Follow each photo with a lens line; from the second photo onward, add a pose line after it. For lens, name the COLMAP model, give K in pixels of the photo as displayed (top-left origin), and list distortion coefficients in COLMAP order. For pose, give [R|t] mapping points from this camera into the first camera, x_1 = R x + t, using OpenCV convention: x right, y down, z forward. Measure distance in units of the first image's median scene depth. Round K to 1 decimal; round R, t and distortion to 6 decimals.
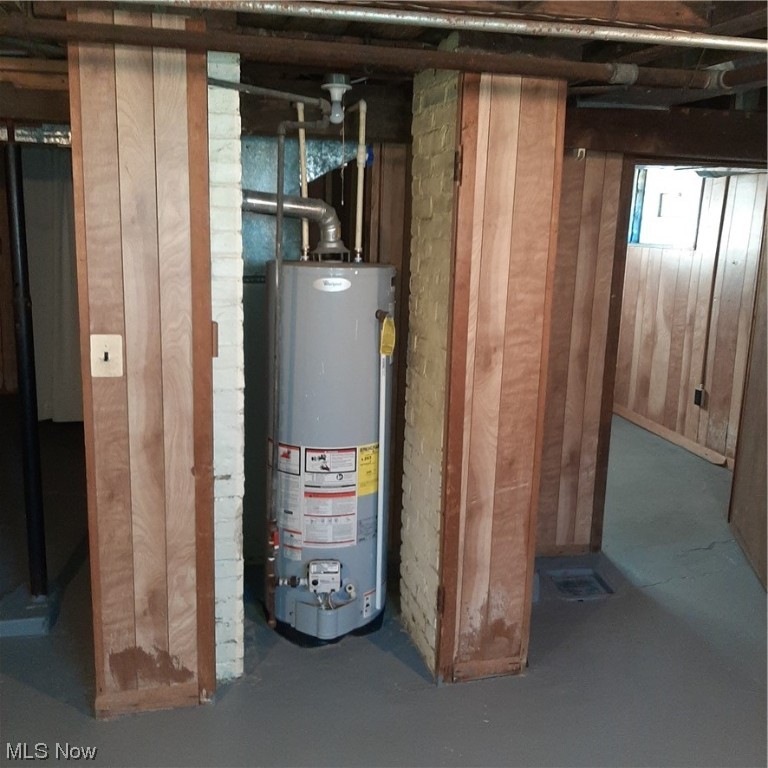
lens RADIAL K [[790.4, 0, 385.2], [0, 790.4, 381.0], [0, 0, 1]] dist [0.037974, 0.000000]
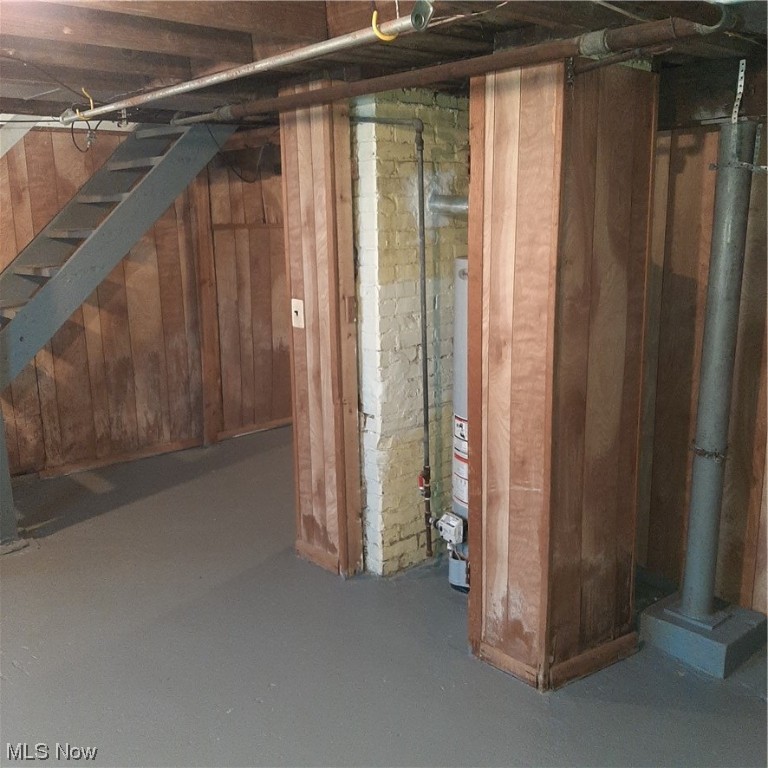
lens RADIAL K [[790.4, 0, 384.5], [0, 790.4, 382.3], [0, 0, 1]] dist [0.037974, 0.000000]
pose [[0.465146, 0.155464, -0.871476, 0.962202], [-0.153131, 0.983748, 0.093760, -0.061827], [0.871889, 0.089838, 0.481393, 0.389181]]
